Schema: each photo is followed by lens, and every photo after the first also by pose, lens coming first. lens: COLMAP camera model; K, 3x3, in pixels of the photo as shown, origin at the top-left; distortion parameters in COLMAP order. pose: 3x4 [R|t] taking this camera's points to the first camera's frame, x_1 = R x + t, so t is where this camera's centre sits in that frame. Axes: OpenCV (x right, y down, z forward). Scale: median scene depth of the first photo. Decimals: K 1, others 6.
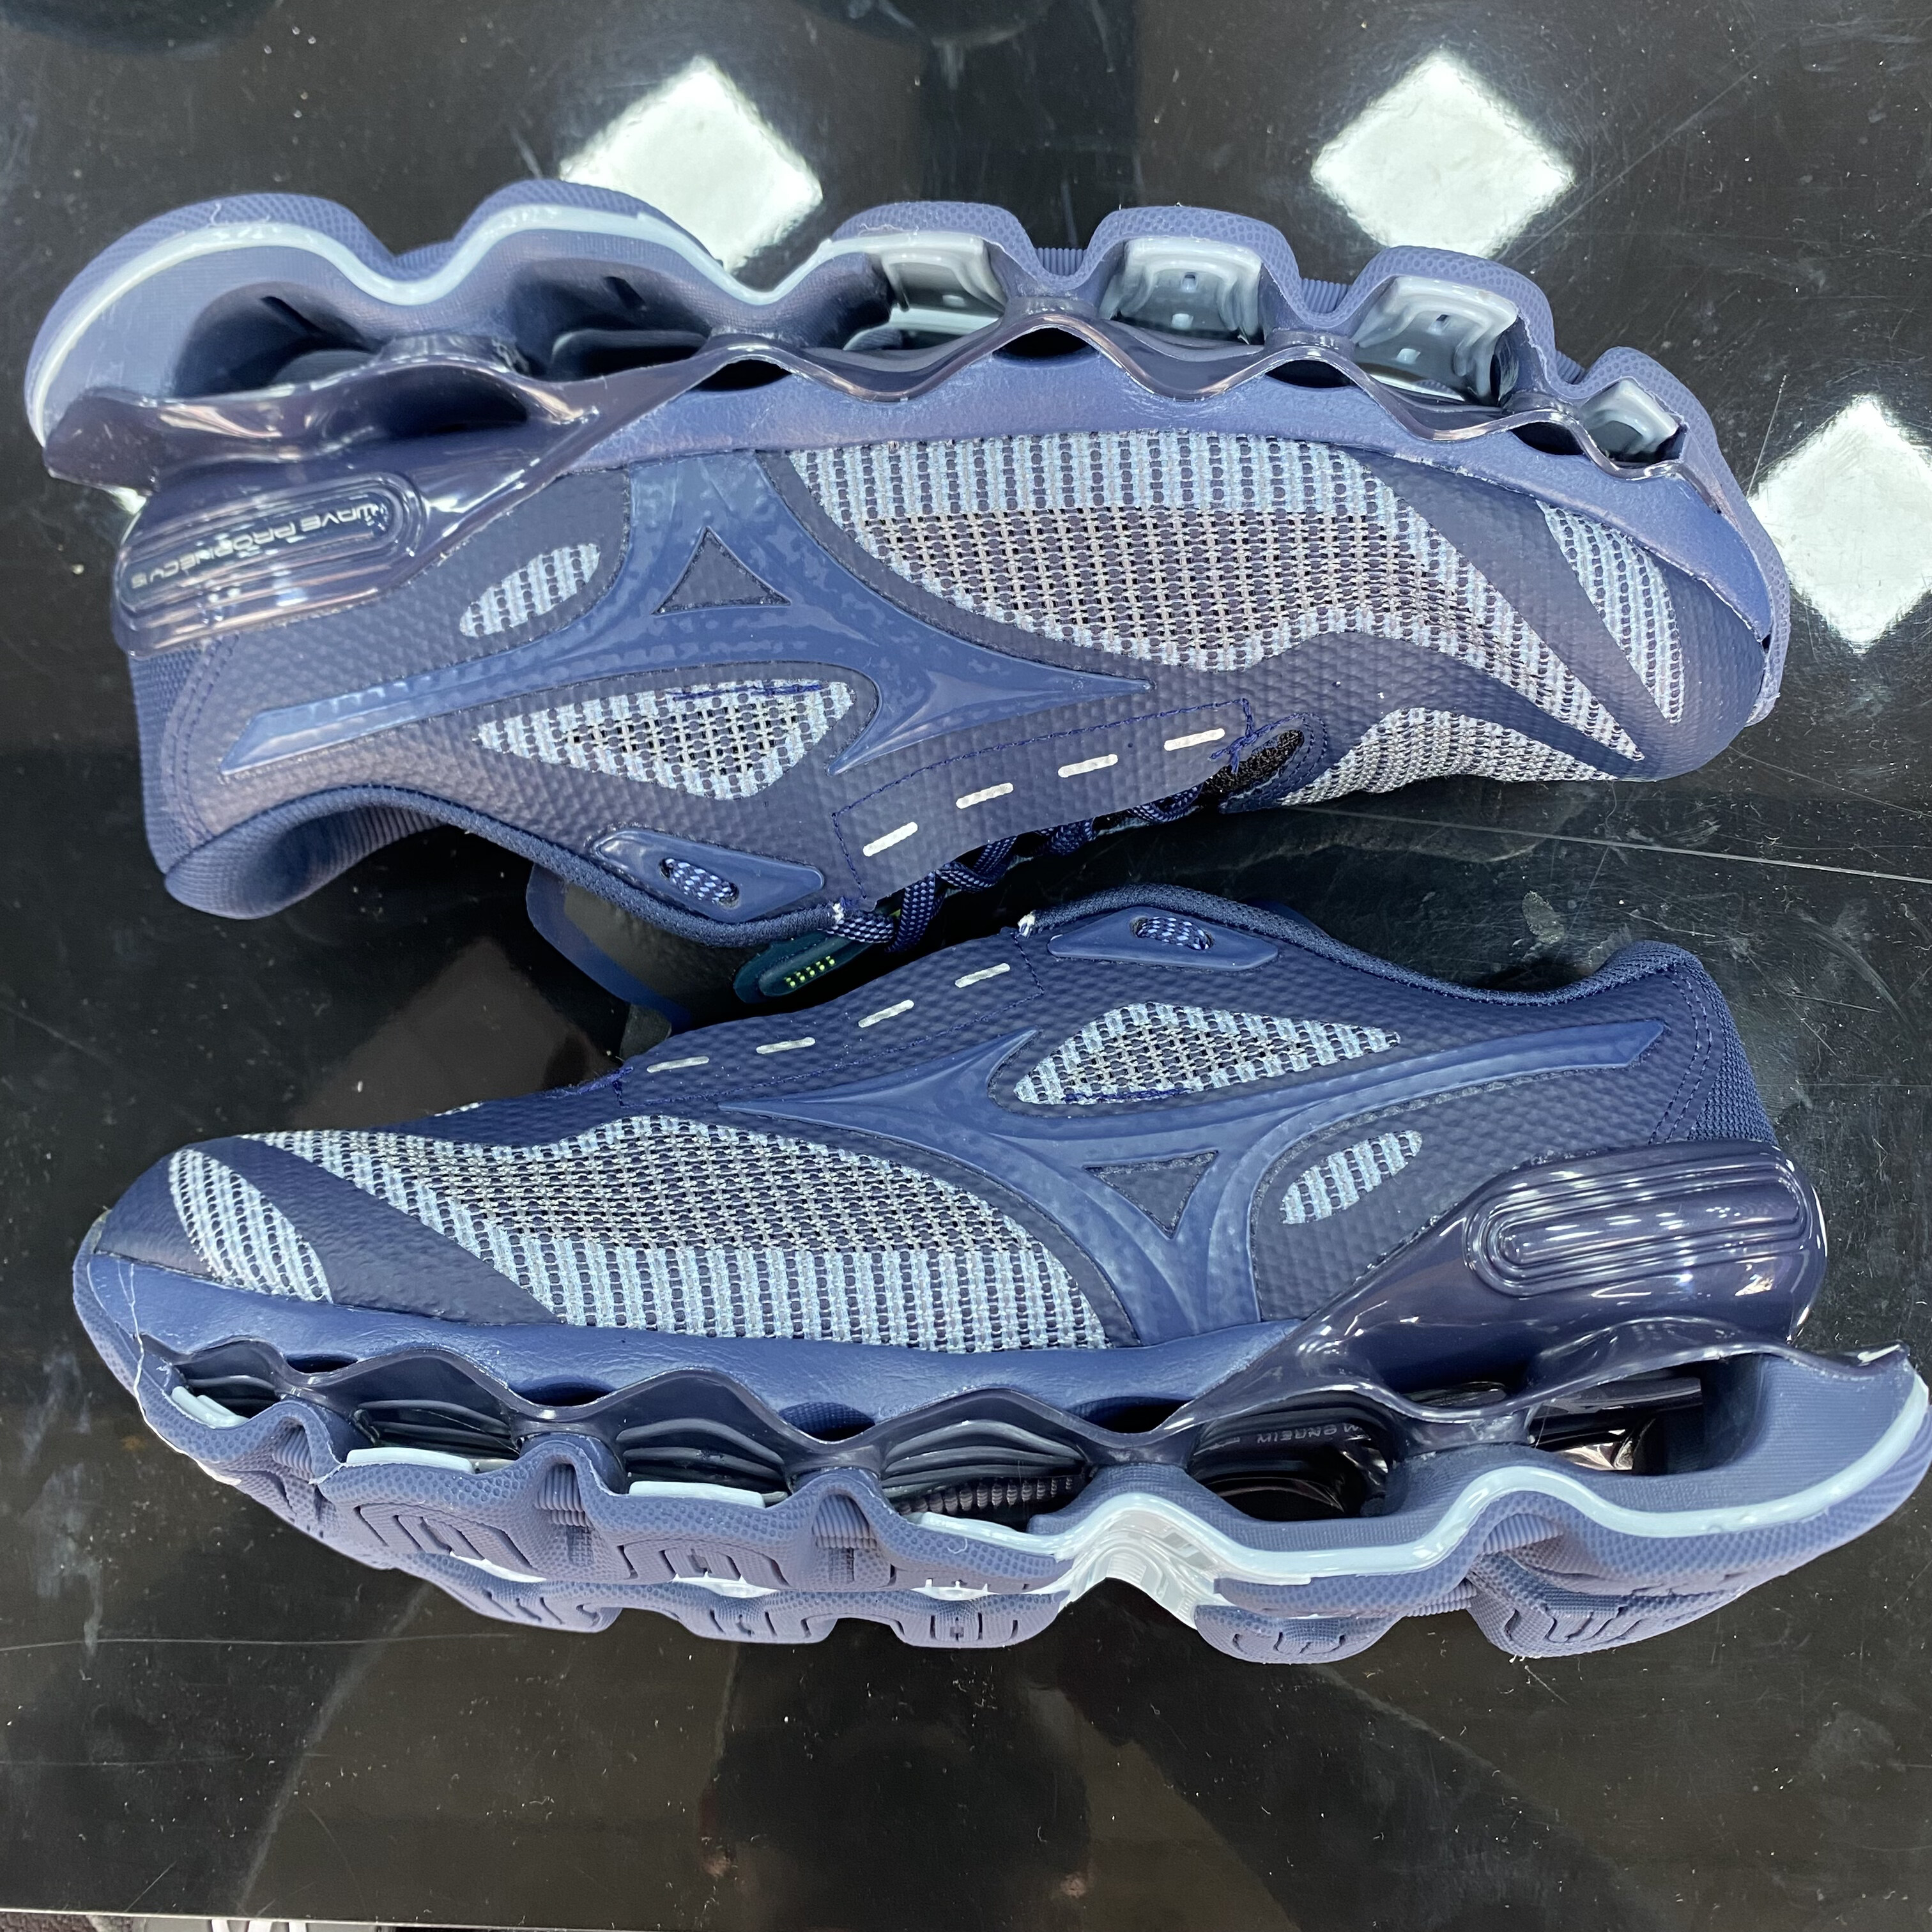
lens RADIAL K [[1894.4, 0, 966.0], [0, 1894.4, 966.0], [0, 0, 1]] dist [0.085243, -0.297747]
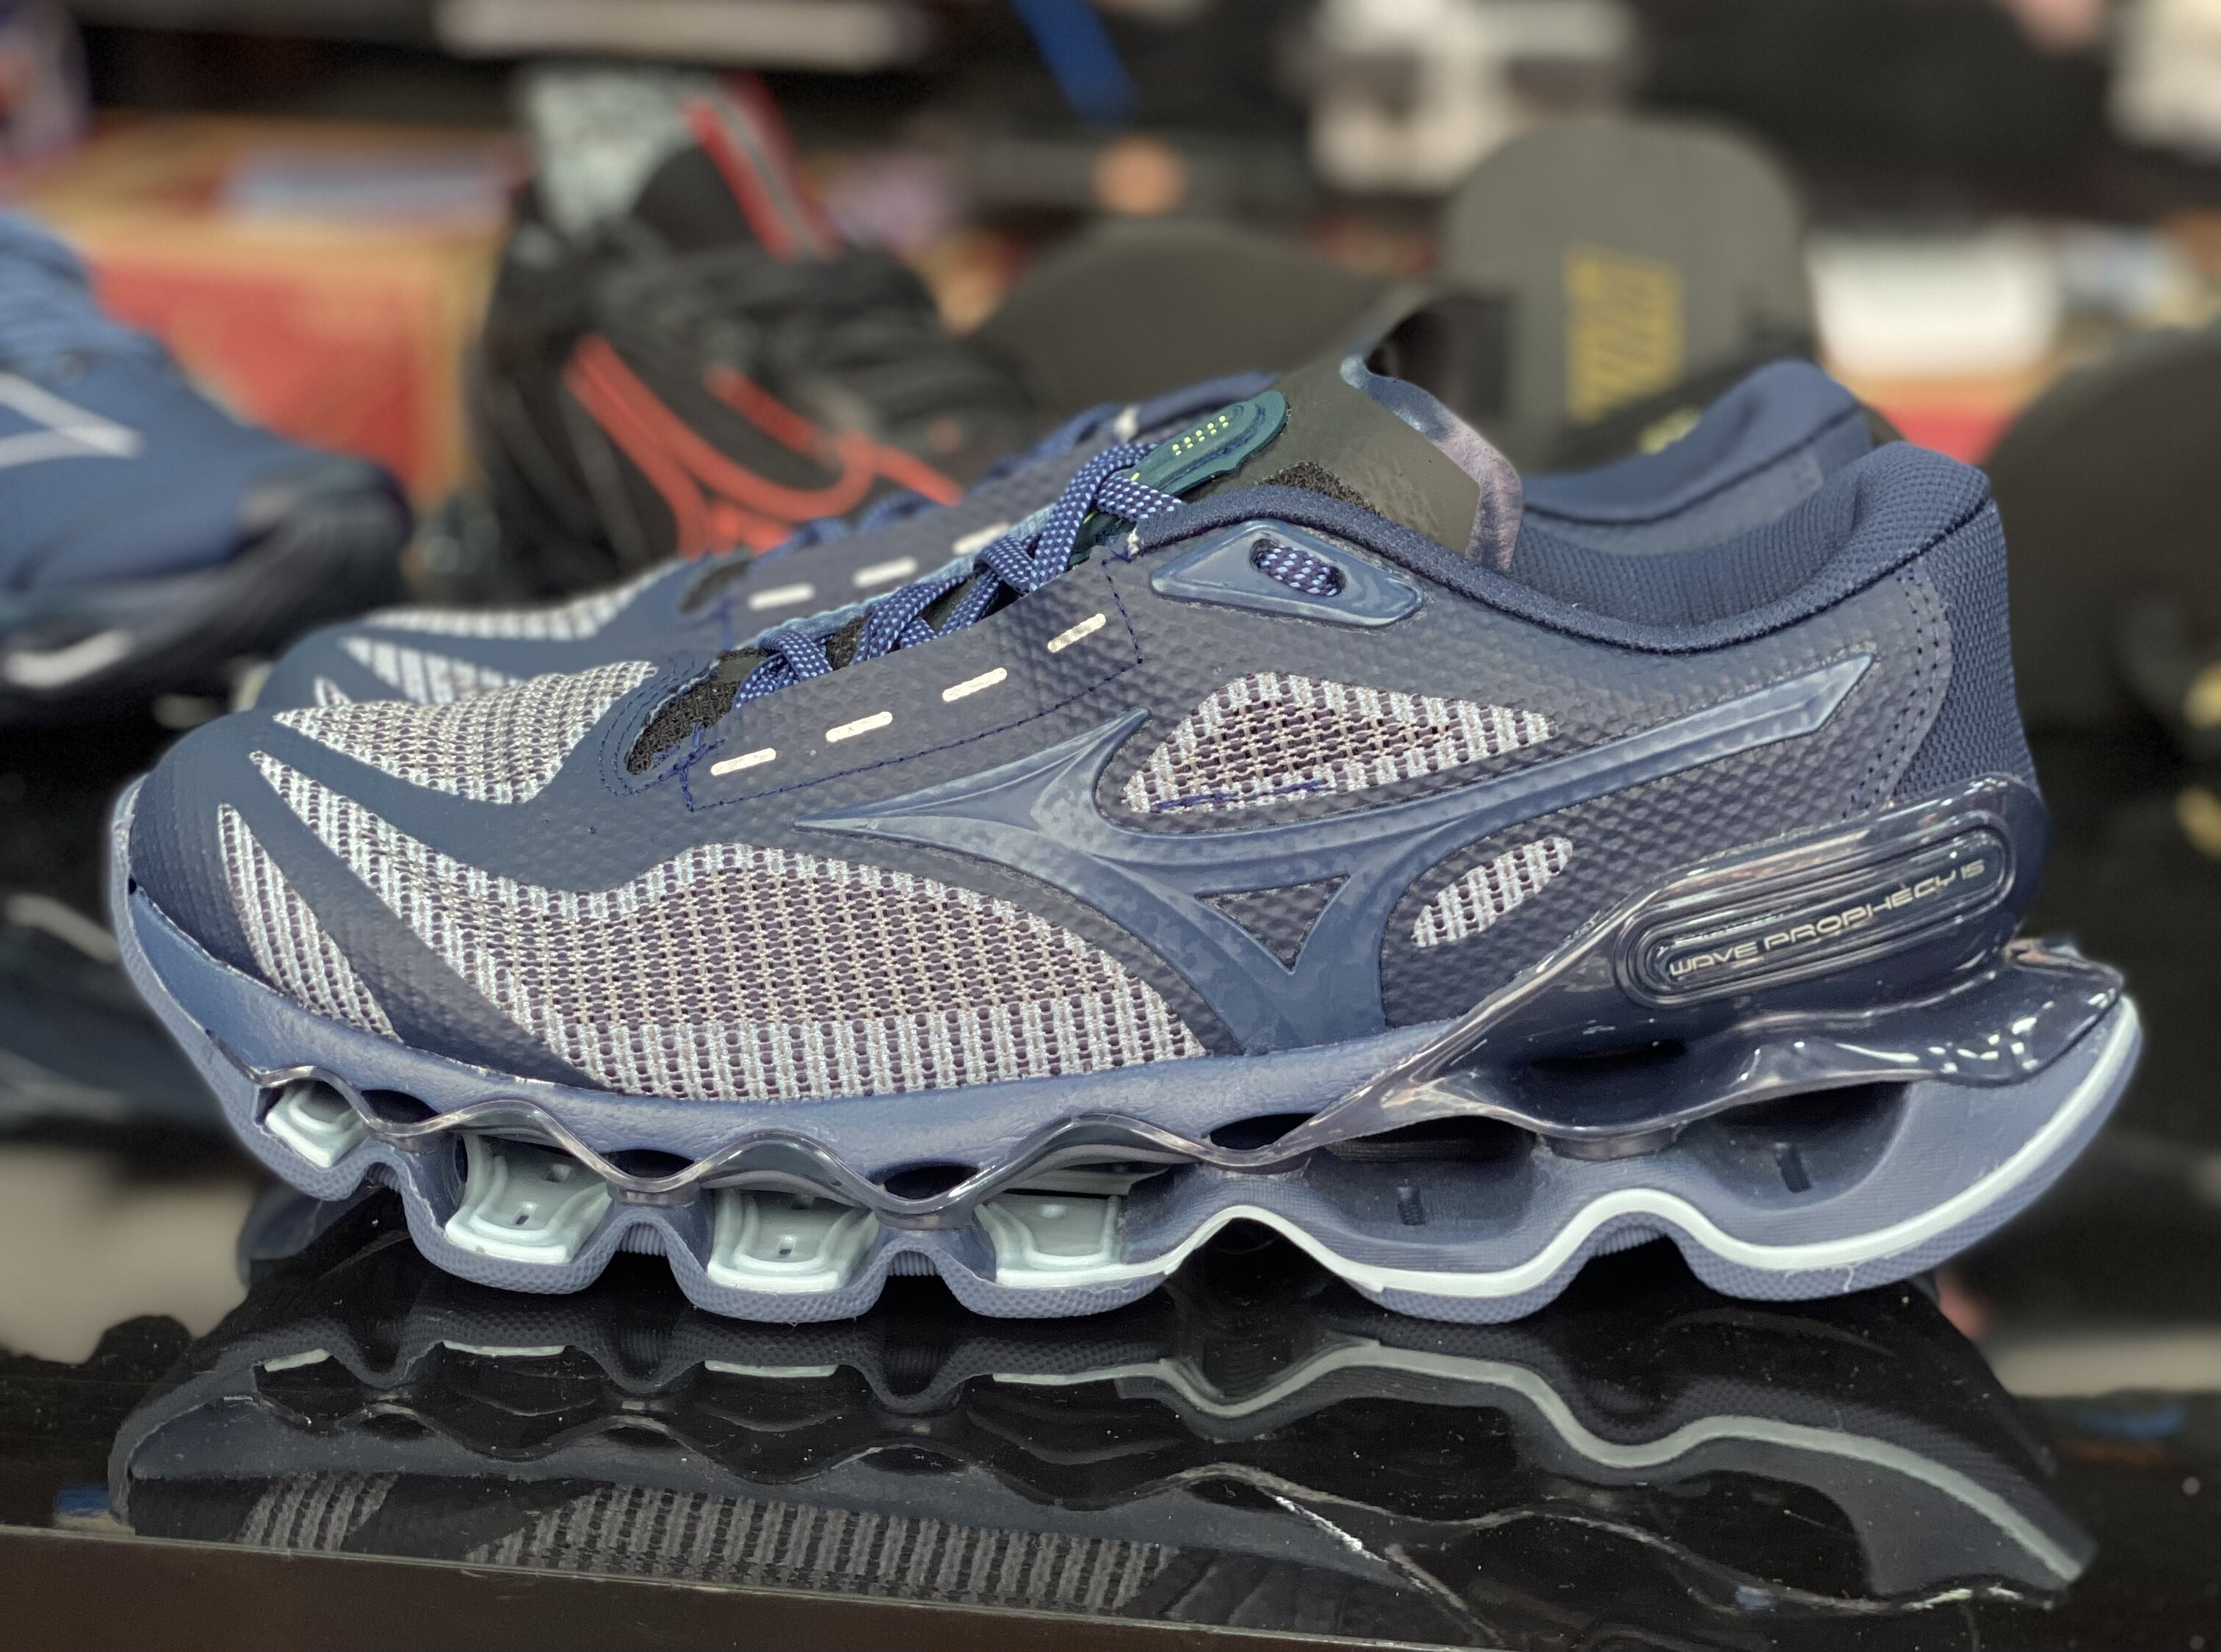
lens RADIAL K [[3361.1, 0, 1110.5], [0, 3361.1, 826.0], [0, 0, 1]] dist [-0.295386, 2.173098]
pose [[-0.996267, 0.048899, 0.071141, -0.167172], [-0.065140, -0.966613, -0.247824, 0.238072], [0.056647, -0.251533, 0.966189, -0.529958]]
